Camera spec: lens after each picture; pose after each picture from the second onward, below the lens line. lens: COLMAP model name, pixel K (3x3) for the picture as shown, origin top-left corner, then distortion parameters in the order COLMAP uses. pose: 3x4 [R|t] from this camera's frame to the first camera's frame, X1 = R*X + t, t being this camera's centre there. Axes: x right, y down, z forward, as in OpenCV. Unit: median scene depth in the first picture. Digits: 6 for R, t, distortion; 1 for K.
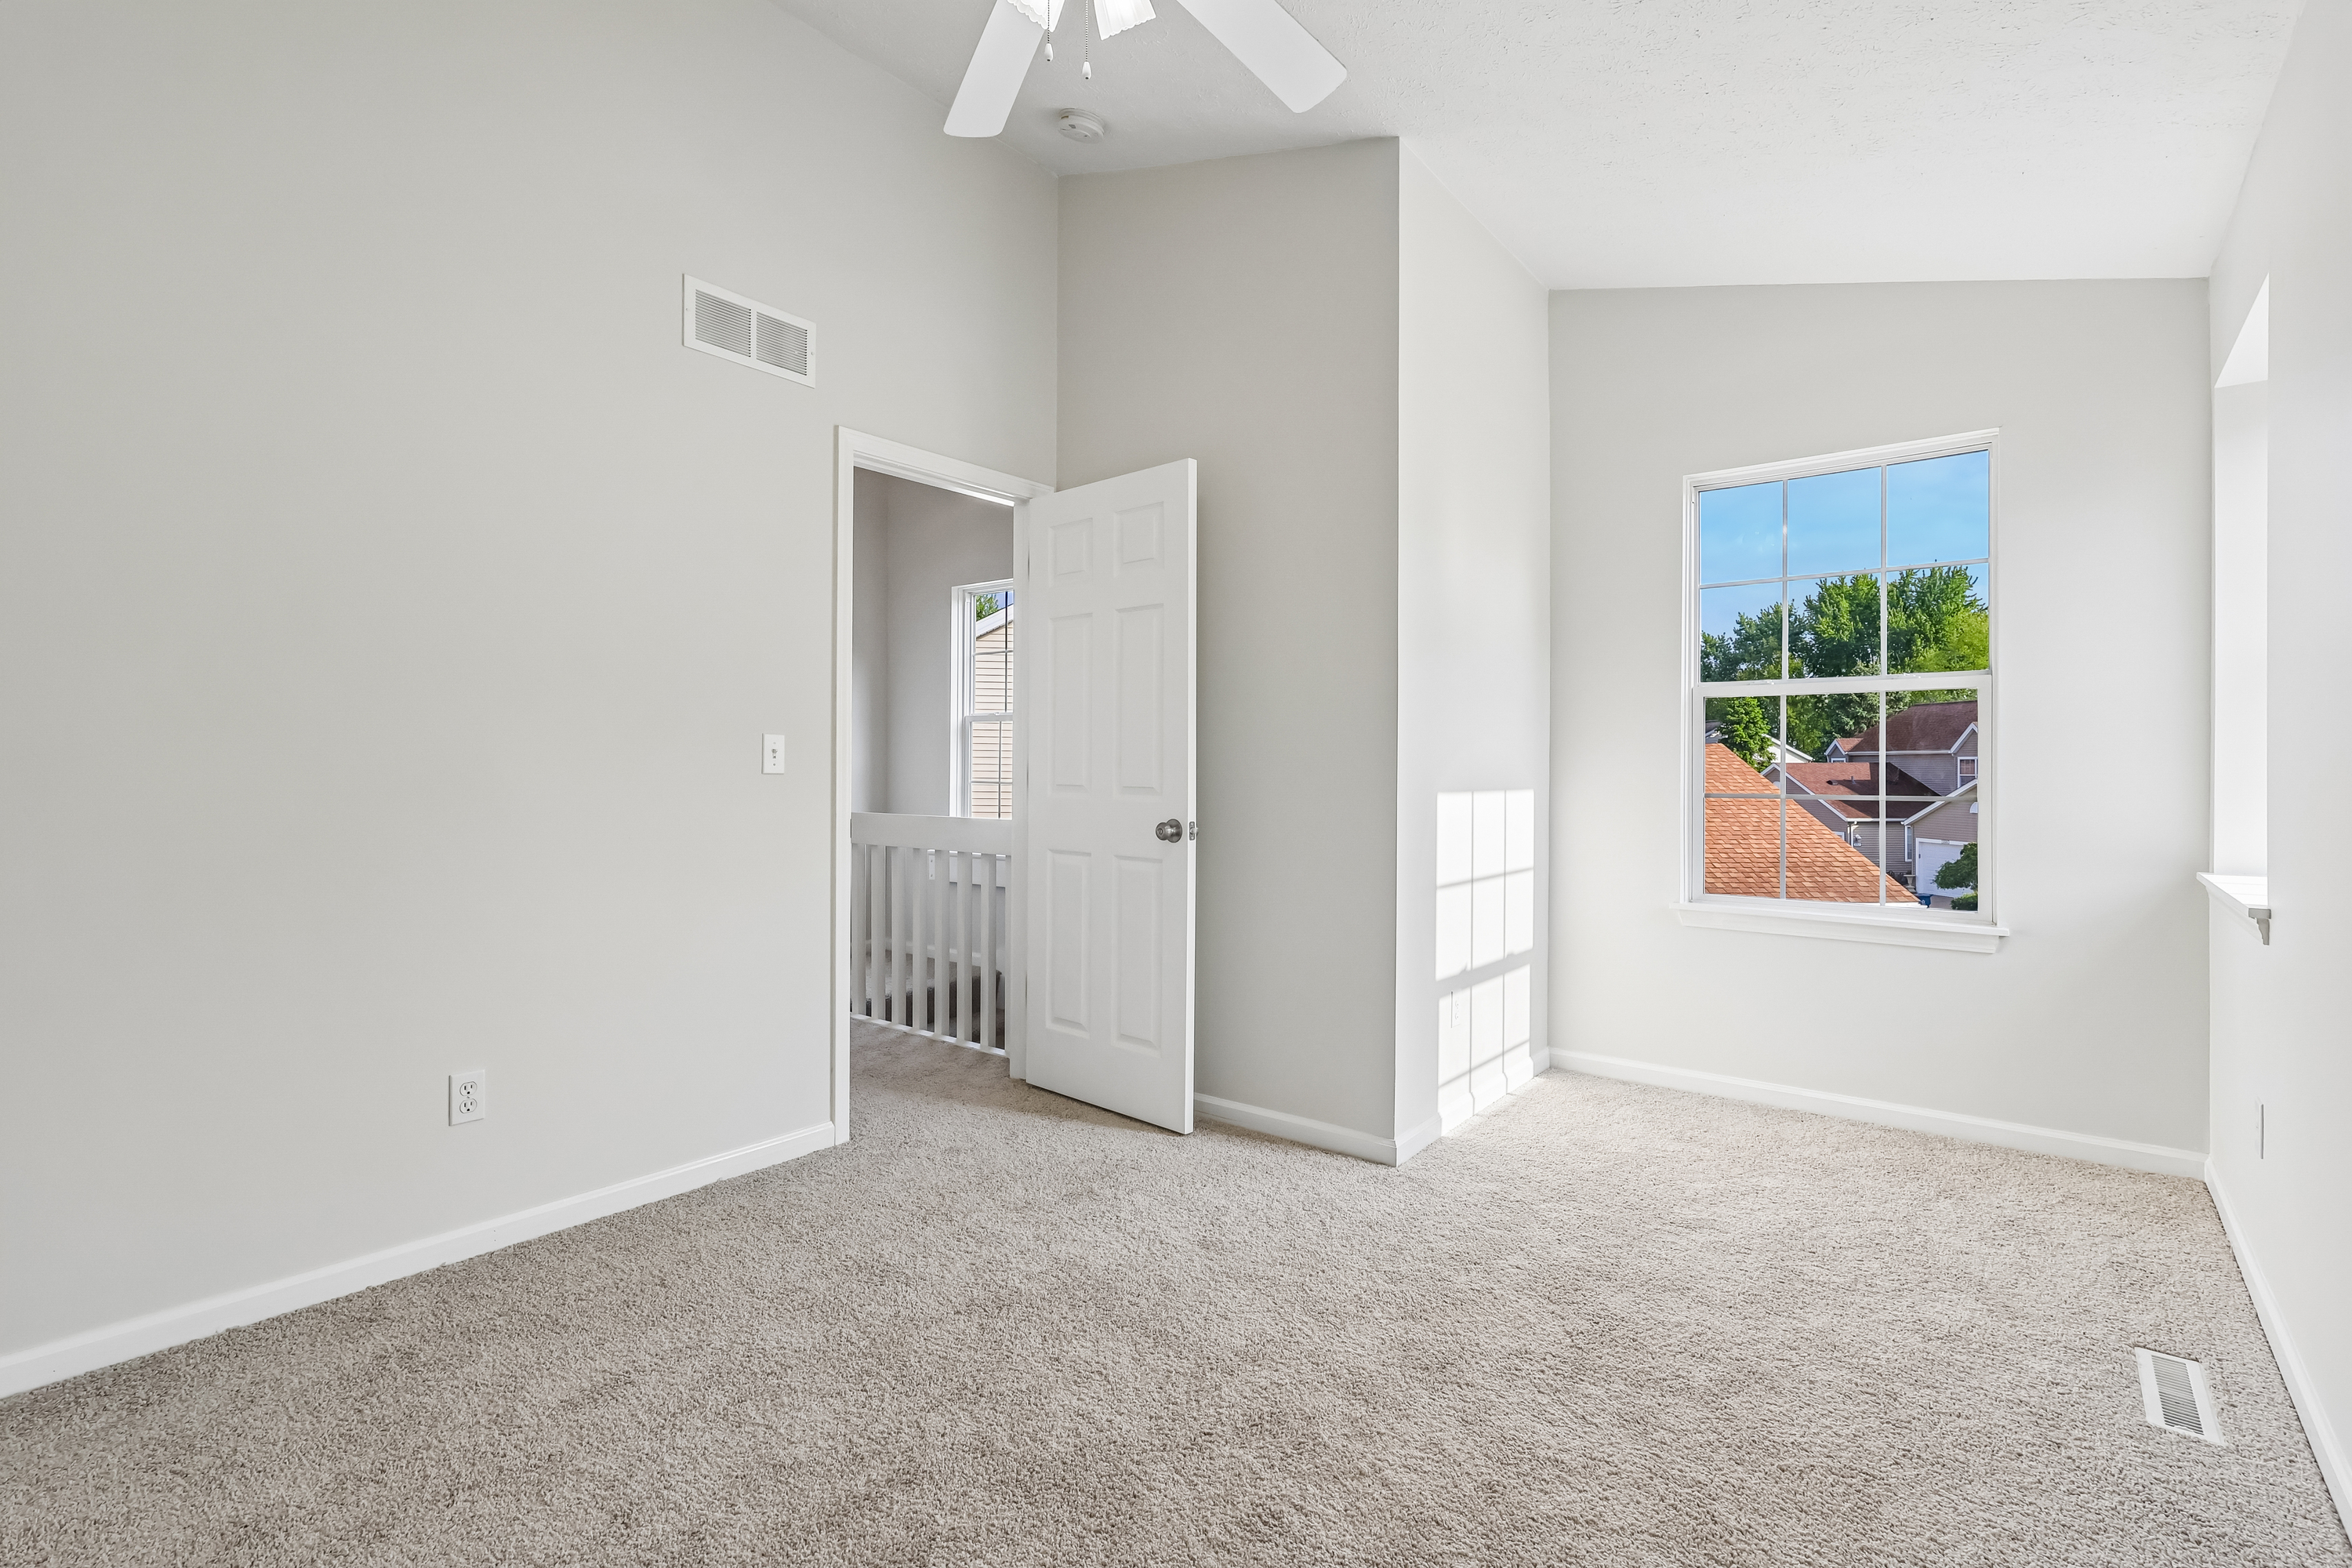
lens RADIAL K [[1093.7, 0, 1178.2], [0, 1093.7, 763.9], [0, 0, 1]] dist [-0.000836, 0.000114]
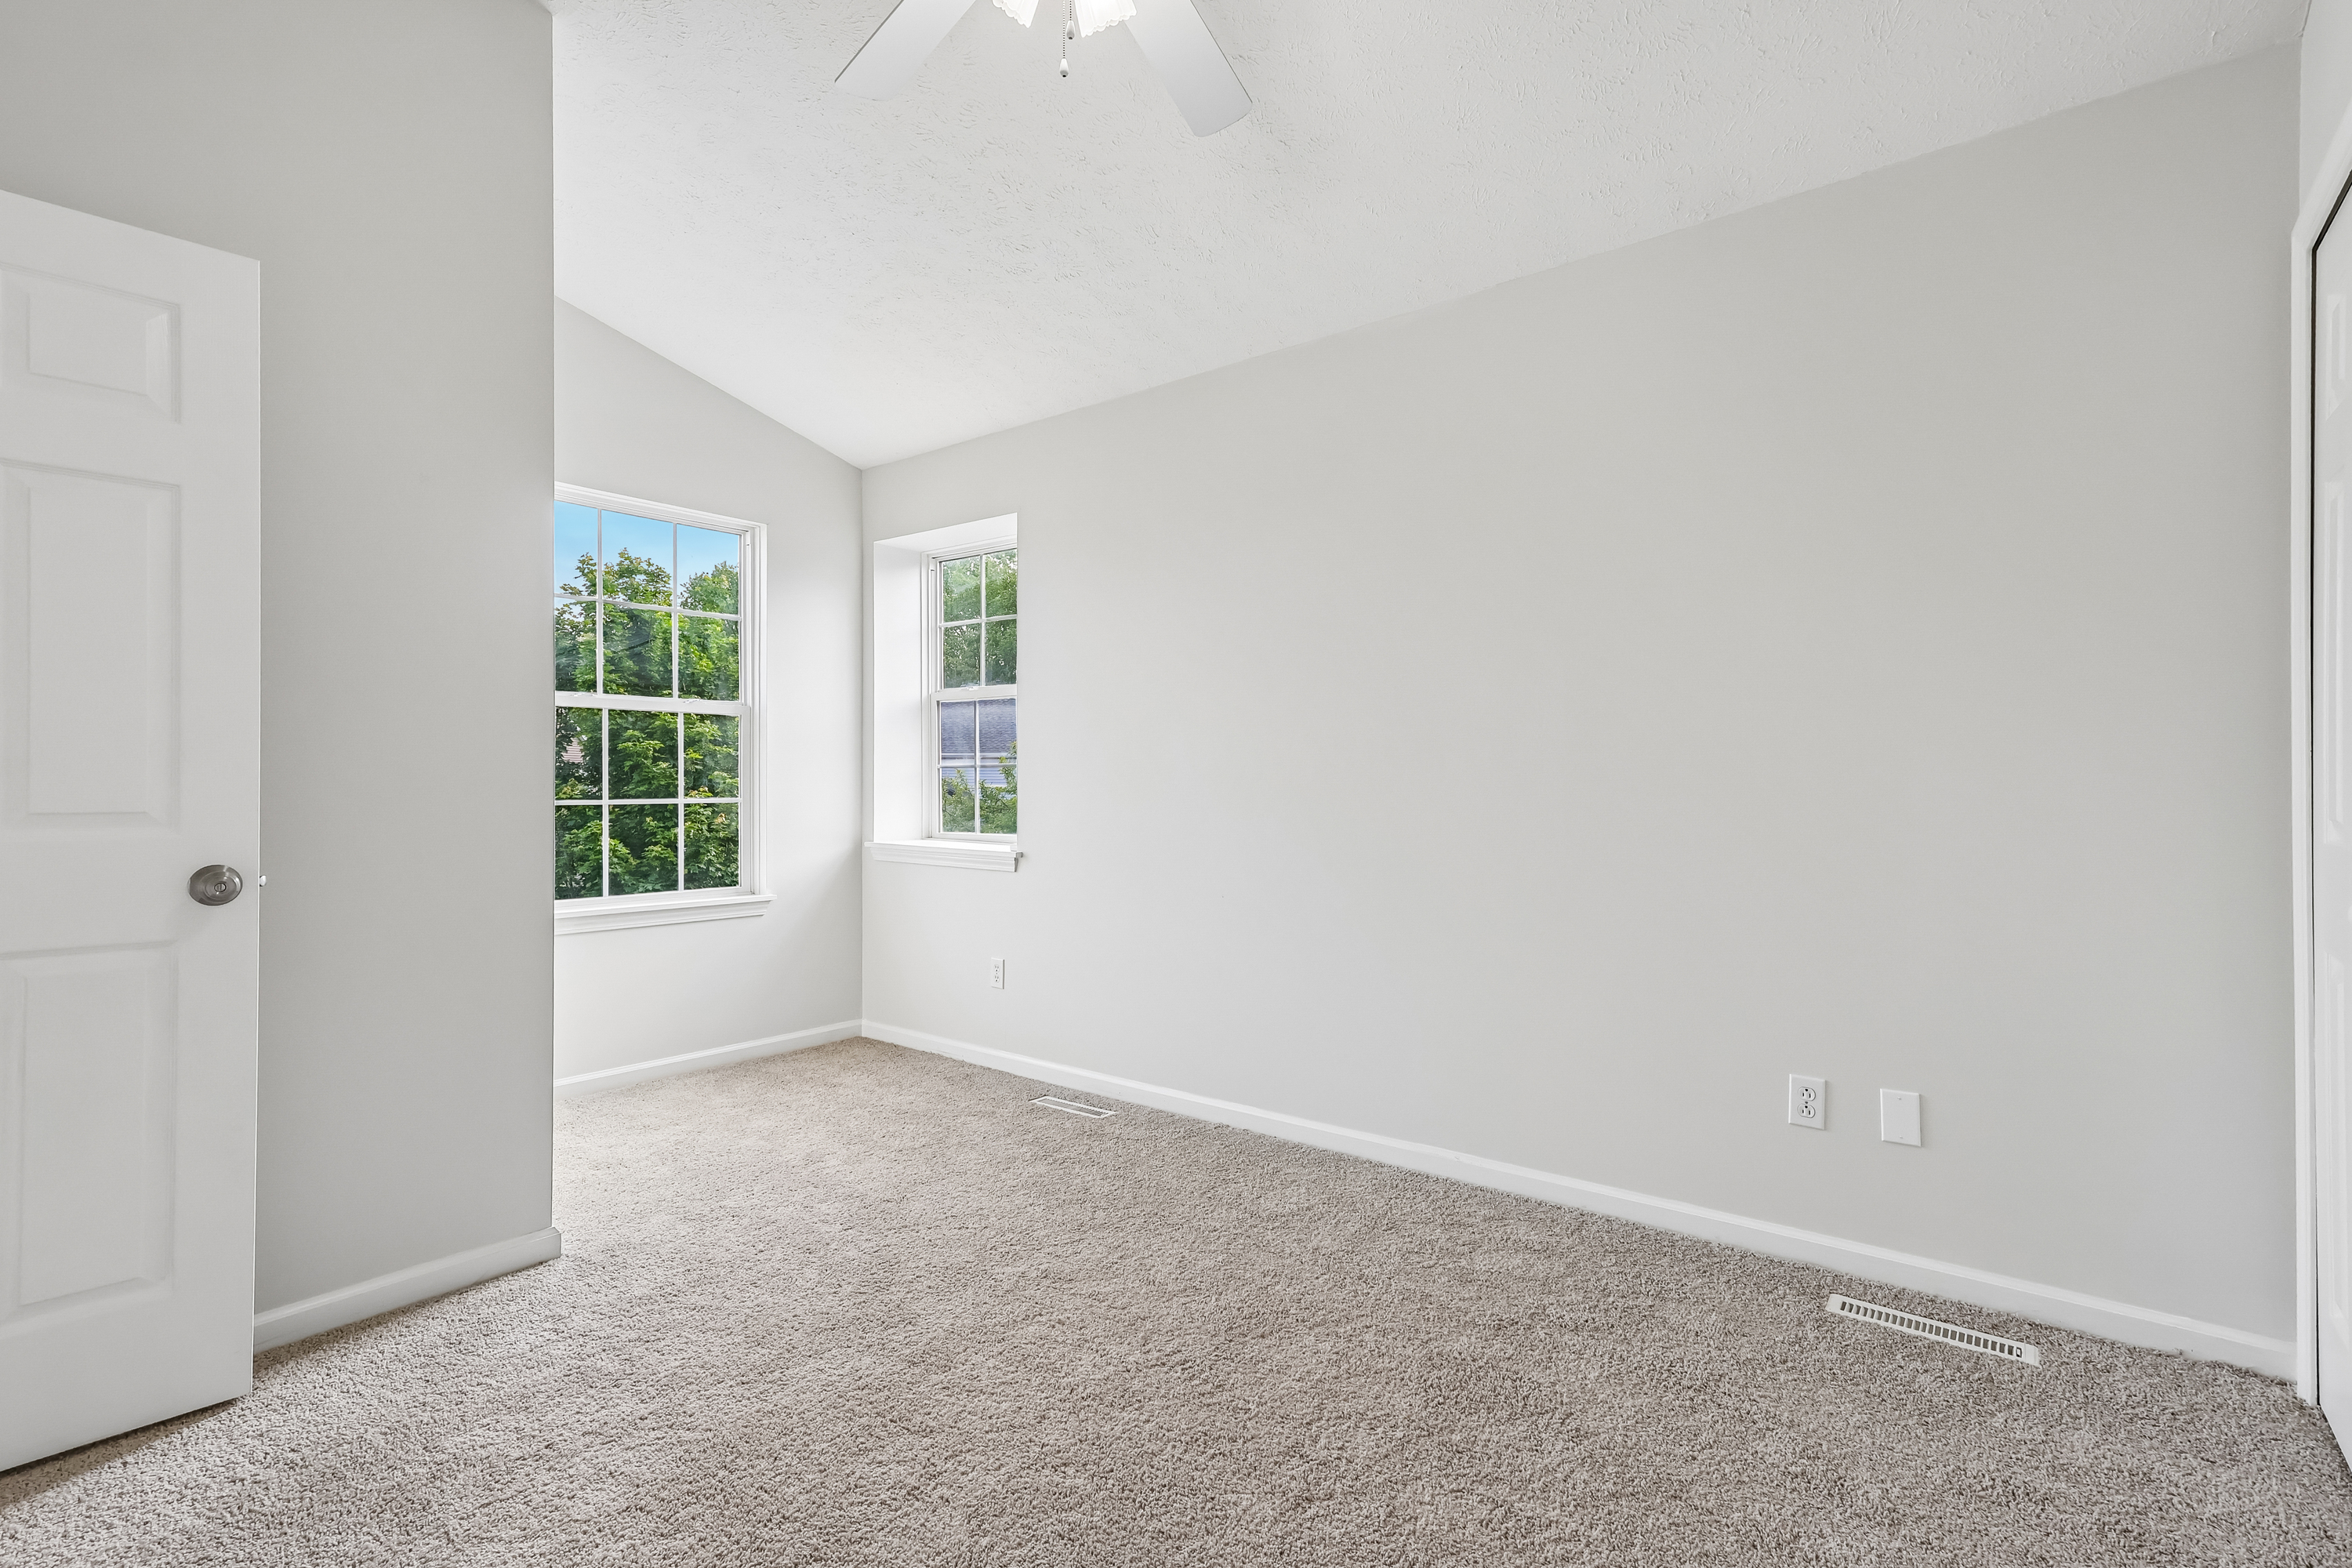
lens RADIAL K [[1086.6, 0, 1174.2], [0, 1086.6, 776.0], [0, 0, 1]] dist [-0.000232, 0.000190]
pose [[-0.003934, -0.001914, 0.999990, -0.597890], [-0.009405, 0.999954, 0.001877, -0.004009], [-0.999948, -0.009397, -0.003952, 0.508472]]
